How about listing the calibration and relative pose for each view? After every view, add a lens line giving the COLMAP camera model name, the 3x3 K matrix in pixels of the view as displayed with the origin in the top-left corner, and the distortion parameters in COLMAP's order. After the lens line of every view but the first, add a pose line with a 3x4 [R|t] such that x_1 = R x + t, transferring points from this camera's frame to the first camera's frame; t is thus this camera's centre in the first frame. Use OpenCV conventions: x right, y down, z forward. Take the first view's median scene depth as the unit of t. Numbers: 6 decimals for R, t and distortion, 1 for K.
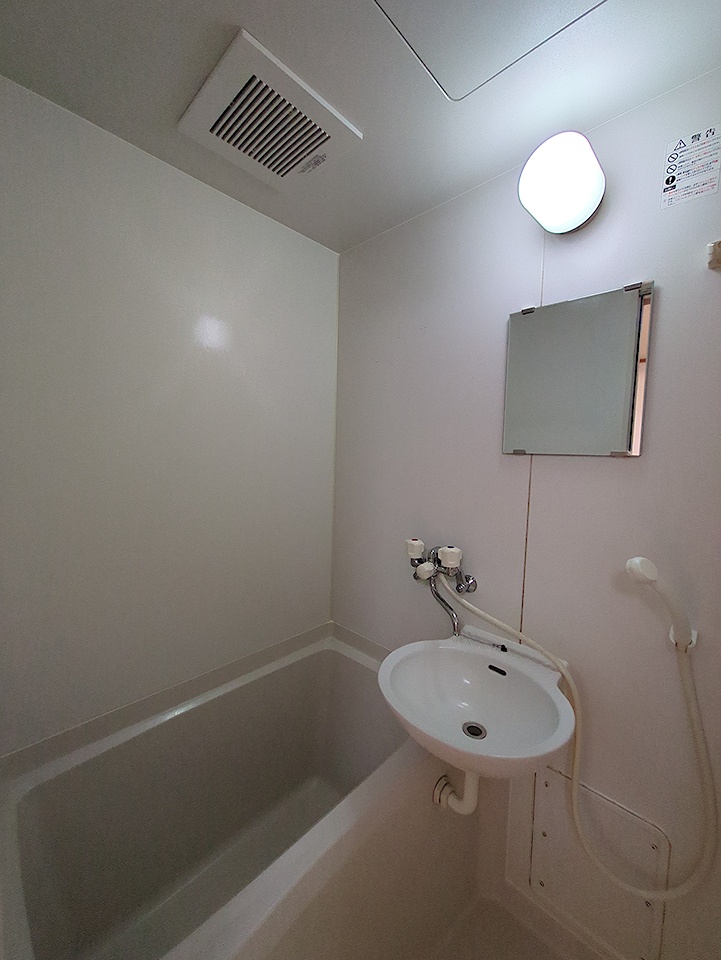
lens RADIAL K [[385.0, 0, 357.7], [0, 385.0, 477.0], [0, 0, 1]] dist [-0.003398, 0.000990]
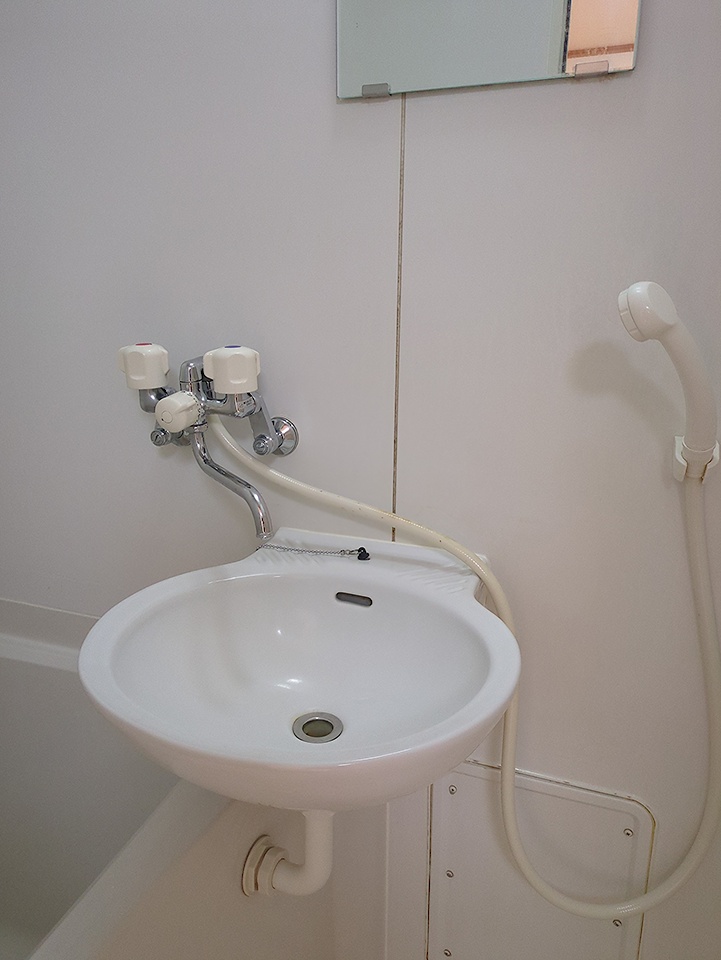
lens RADIAL K [[732.6, 0, 342.7], [0, 732.6, 482.2], [0, 0, 1]] dist [0.019770, -0.006230]
pose [[0.922170, -0.131368, 0.363793, 0.047028], [0.053506, 0.974840, 0.216389, 0.168700], [-0.383067, -0.180082, 0.905997, 0.225887]]
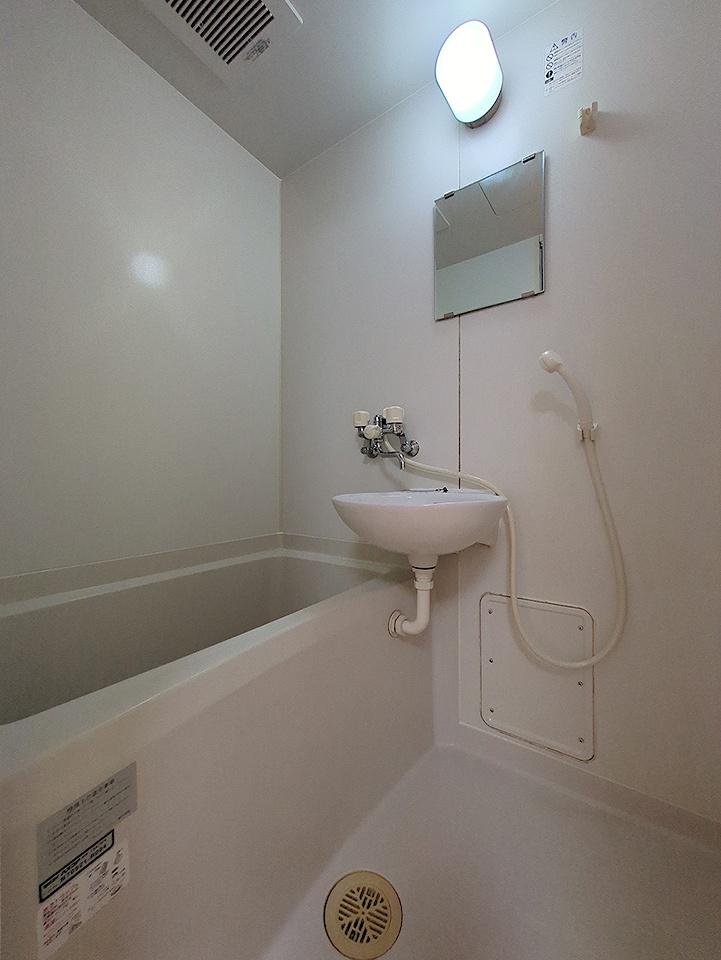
lens RADIAL K [[385.0, 0, 360.7], [0, 385.0, 480.8], [0, 0, 1]] dist [-0.003398, 0.000990]
pose [[0.986734, -0.027230, 0.160044, -0.031706], [0.038865, 0.996788, -0.070022, 0.487238], [-0.157624, 0.075313, 0.984623, -0.038948]]
